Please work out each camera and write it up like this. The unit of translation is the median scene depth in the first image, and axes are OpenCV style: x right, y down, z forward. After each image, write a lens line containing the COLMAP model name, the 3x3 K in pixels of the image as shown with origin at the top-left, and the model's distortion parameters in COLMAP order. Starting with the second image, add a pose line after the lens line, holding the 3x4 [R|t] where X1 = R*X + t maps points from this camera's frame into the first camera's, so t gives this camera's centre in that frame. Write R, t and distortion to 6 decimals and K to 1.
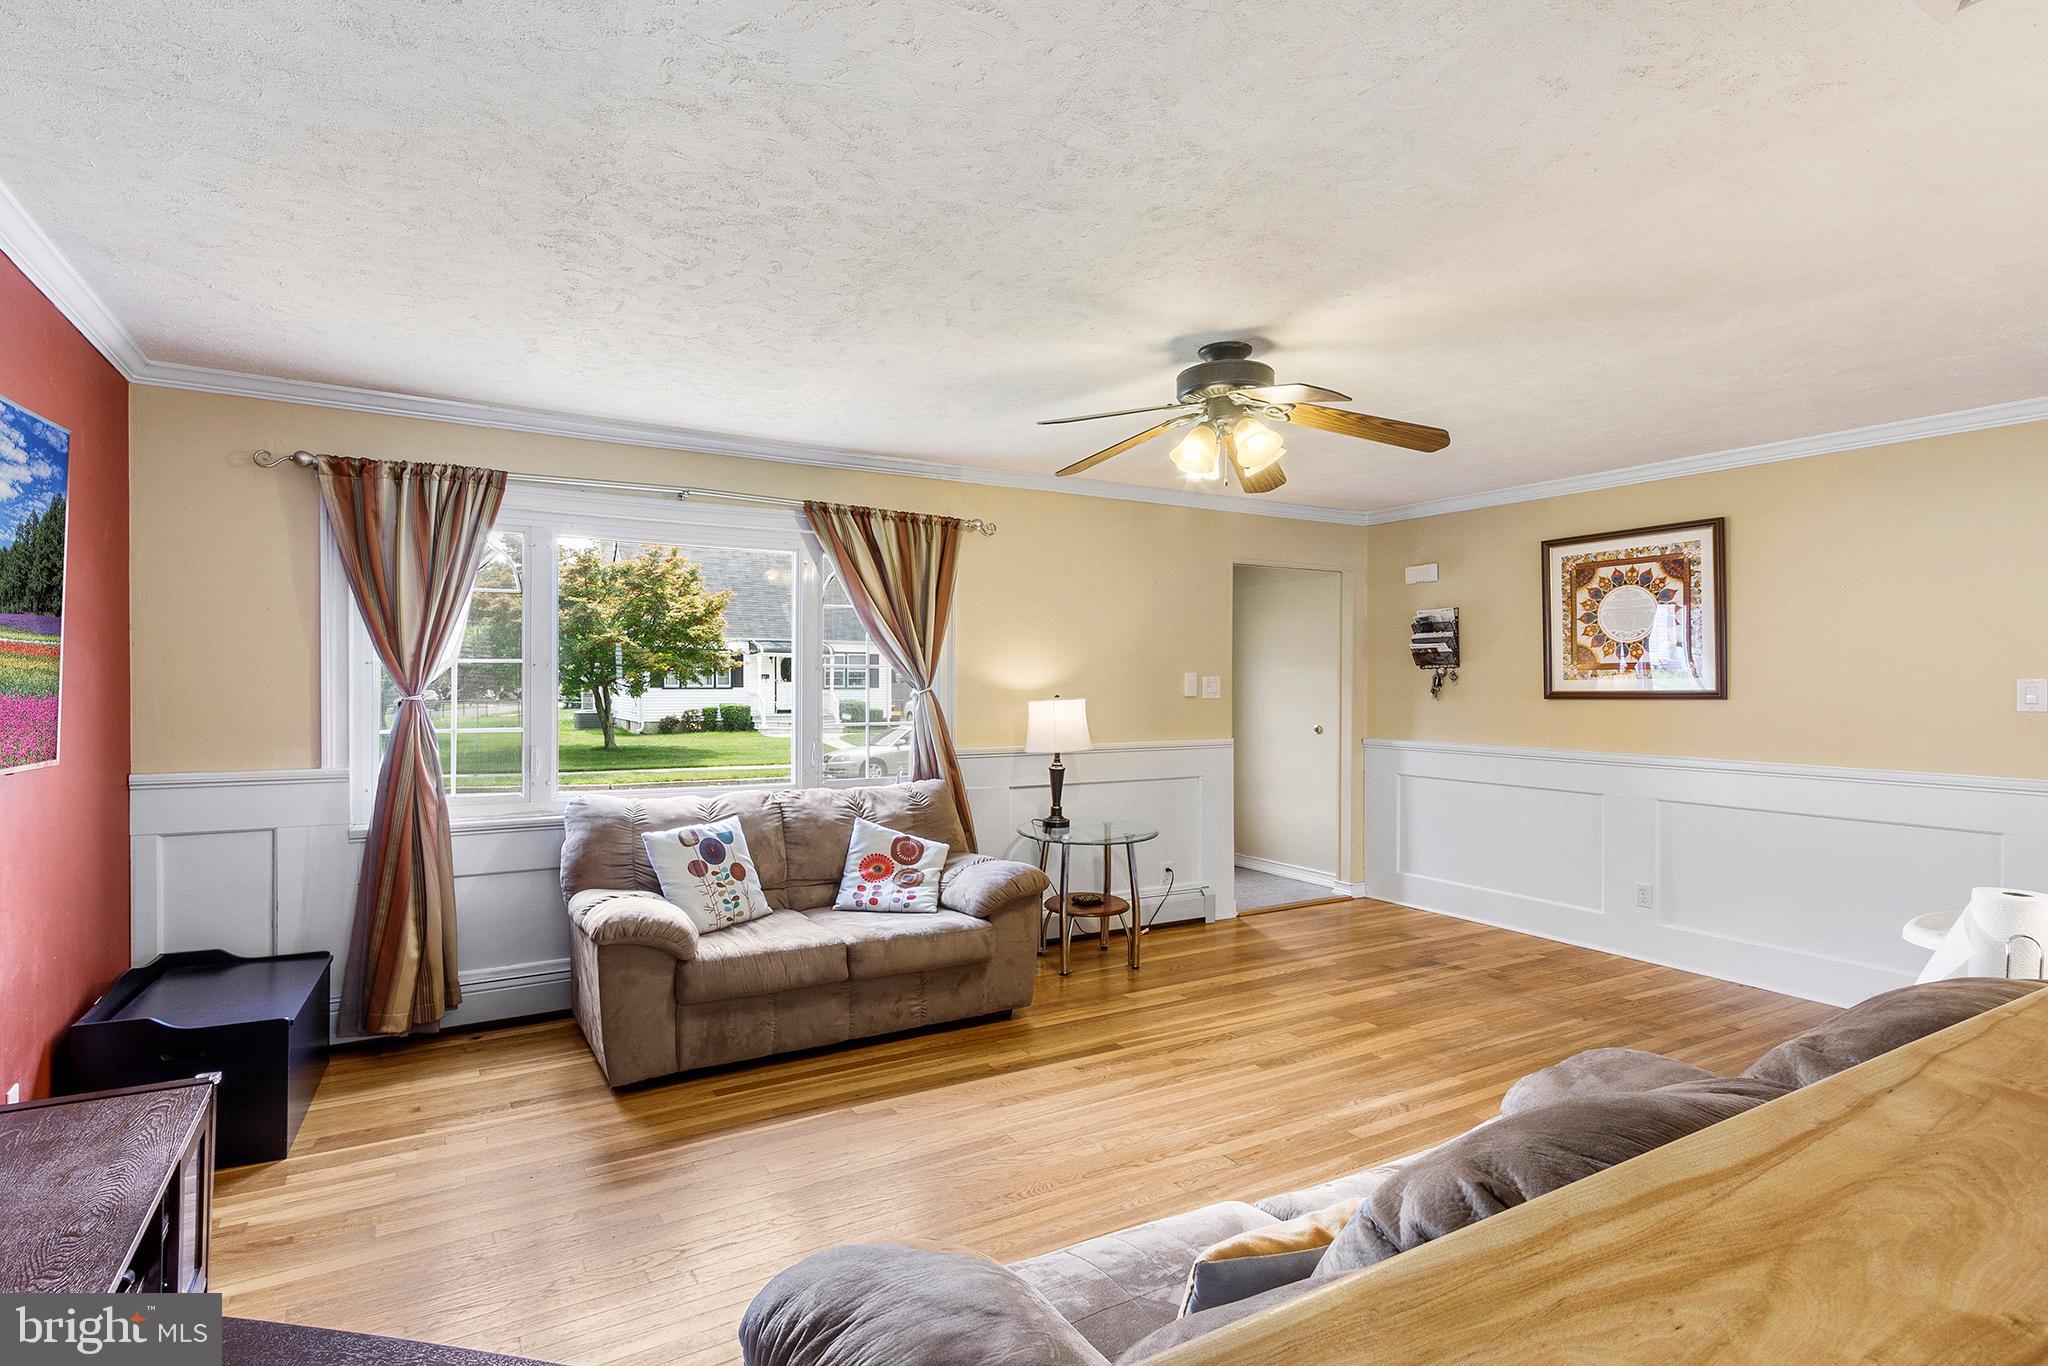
lens RADIAL K [[976.9, 0, 1029.6], [0, 976.9, 677.3], [0, 0, 1]] dist [-0.003575, -0.000024]
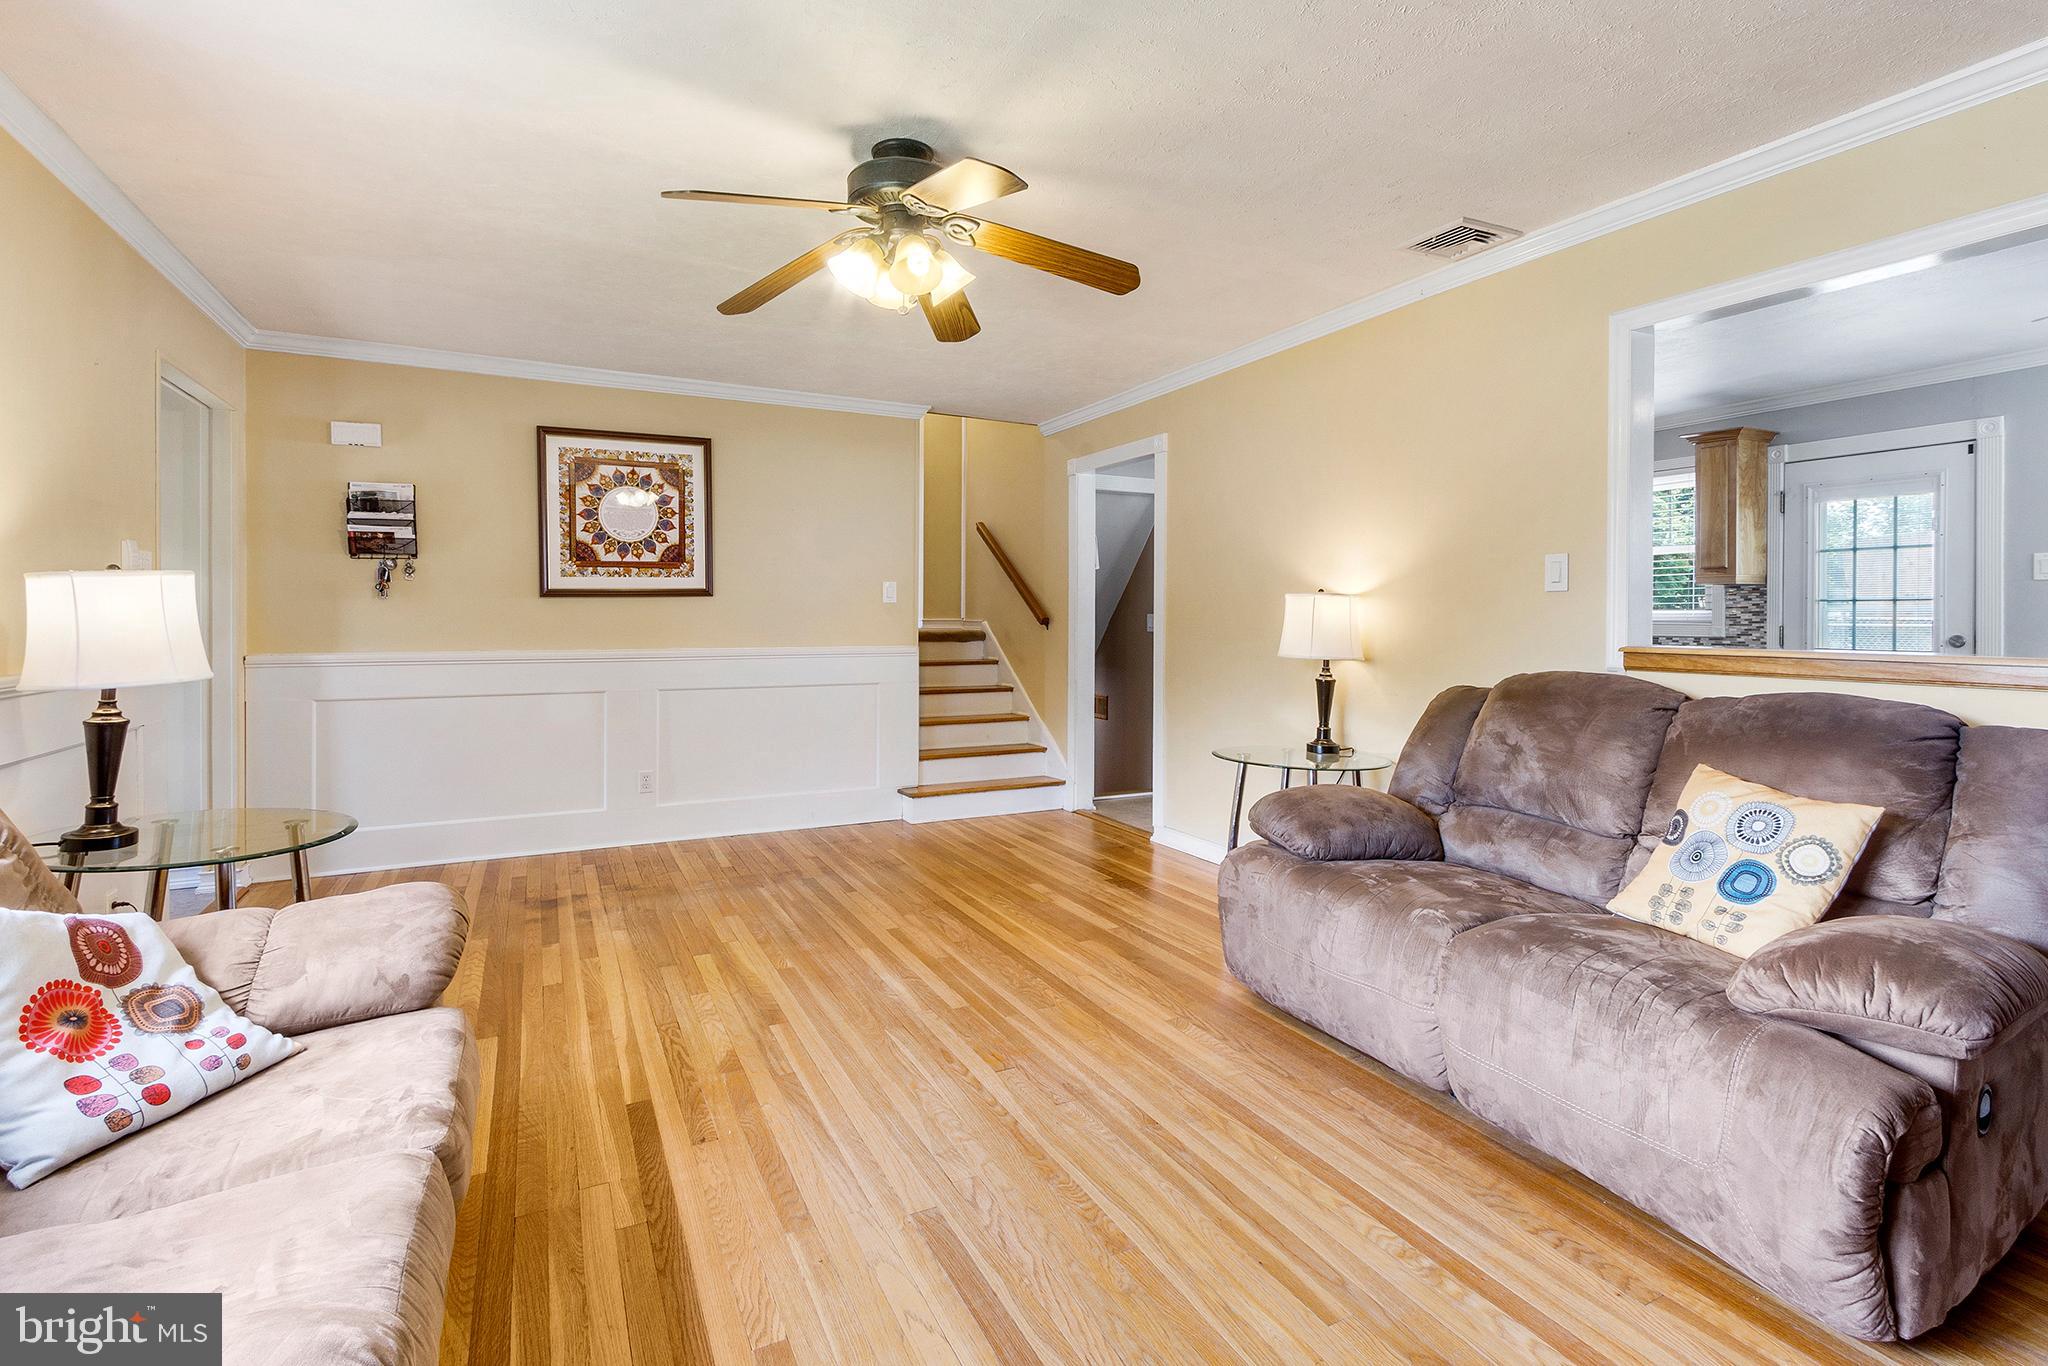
lens RADIAL K [[976.9, 0, 1013.6], [0, 976.9, 622.5], [0, 0, 1]] dist [-0.003575, -0.000024]
pose [[0.080163, -0.010461, 0.996727, -0.391448], [-0.006988, 0.999914, 0.011057, 0.036137], [-0.996757, -0.007851, 0.080083, 0.515234]]
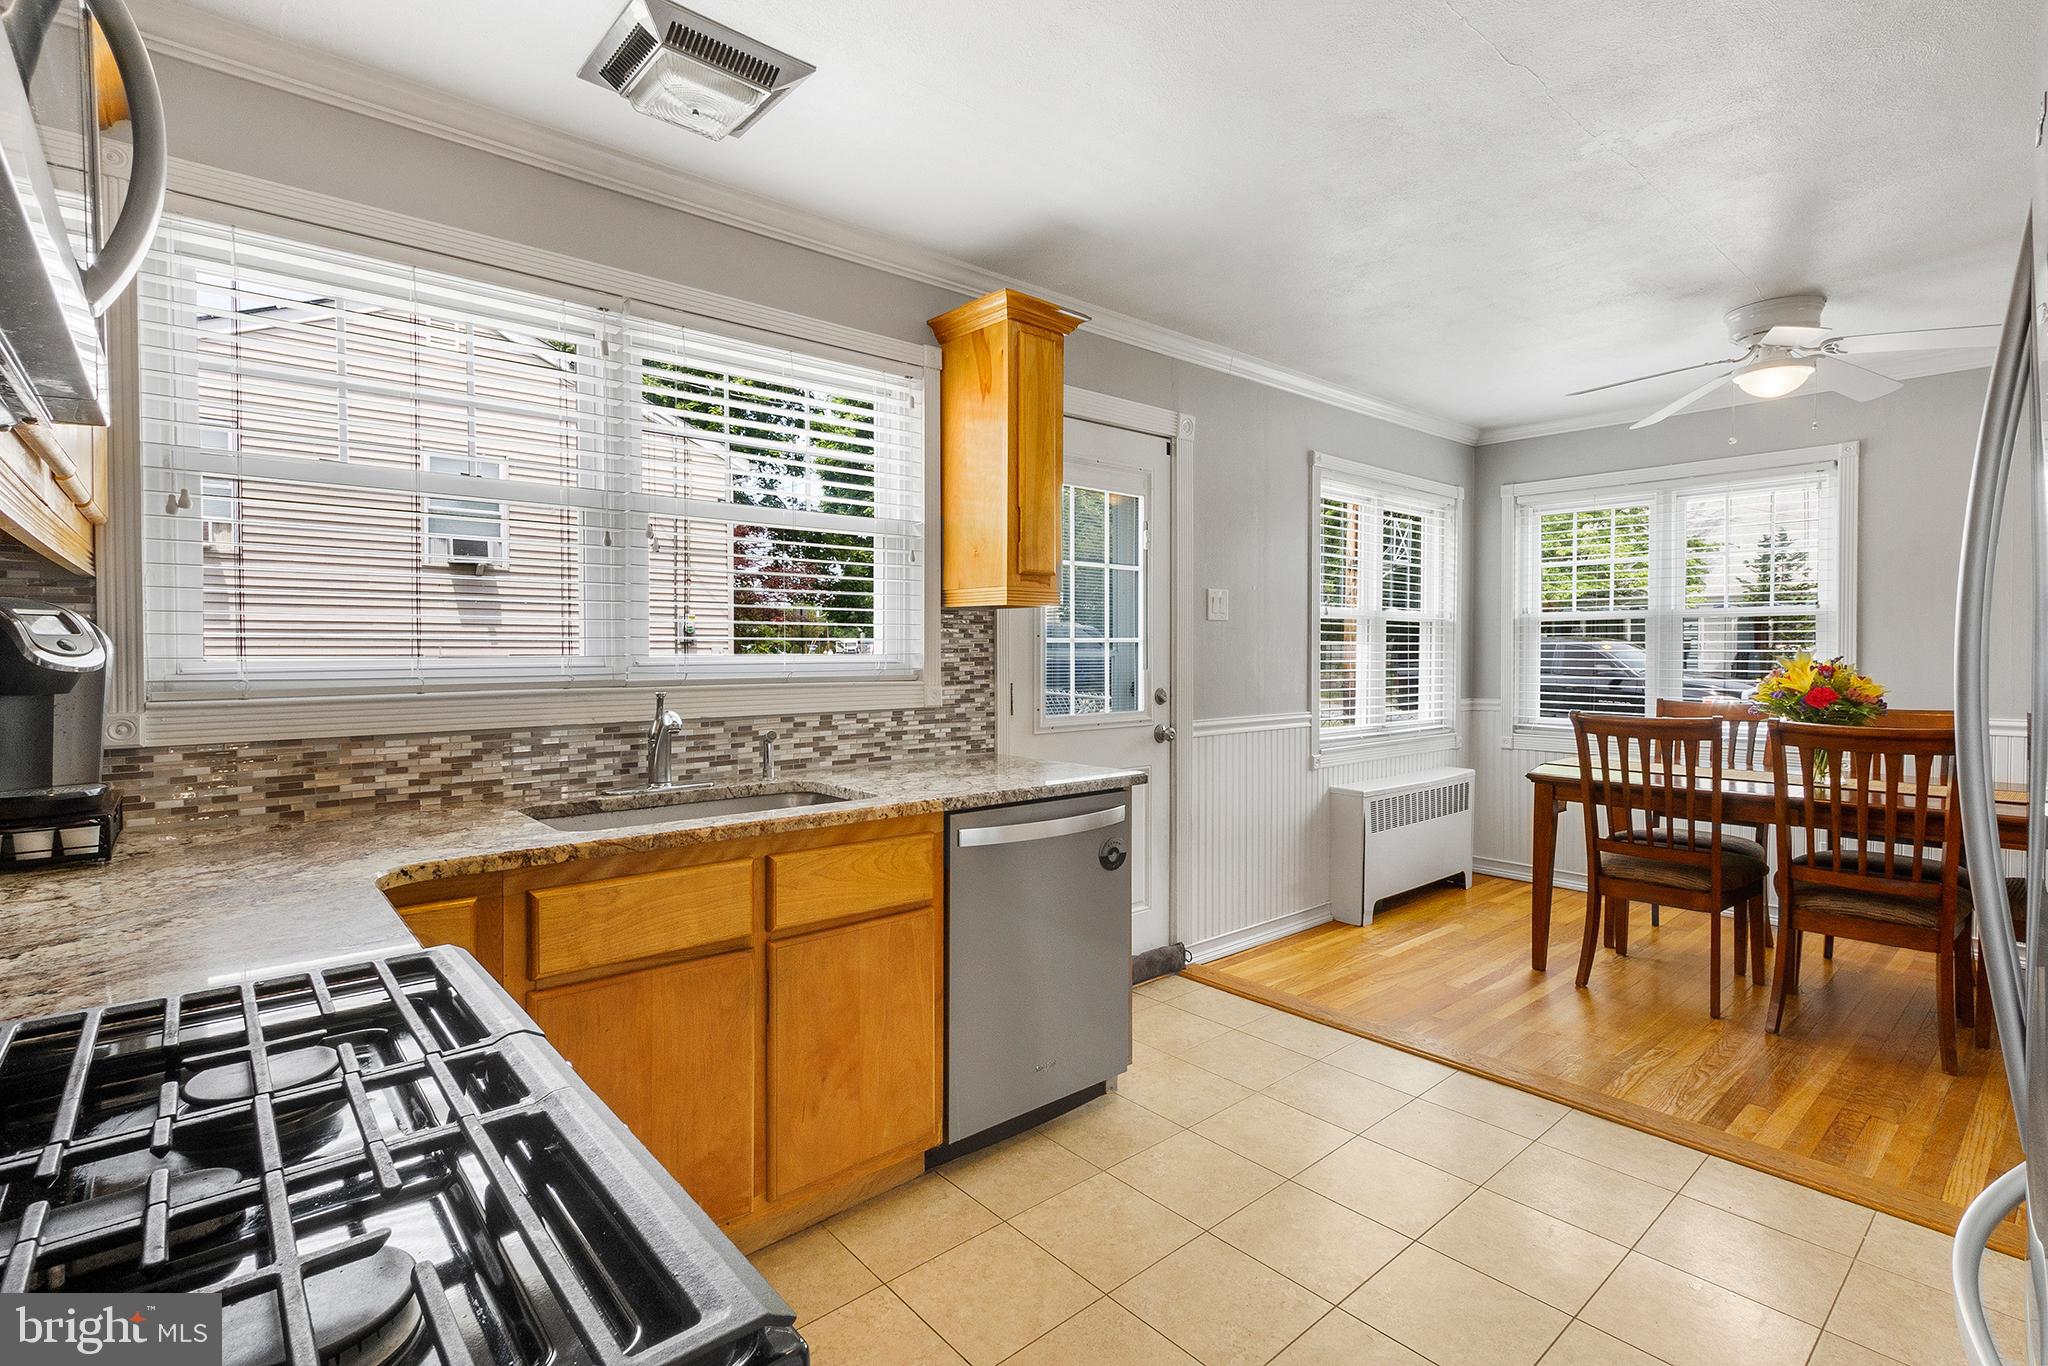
lens RADIAL K [[976.9, 0, 1011.8], [0, 976.9, 663.0], [0, 0, 1]] dist [-0.003575, -0.000024]
pose [[-0.985693, -0.003956, -0.168505, 0.851279], [-0.005262, 0.999959, 0.007303, 0.028936], [0.168469, 0.008085, -0.985674, 0.374772]]
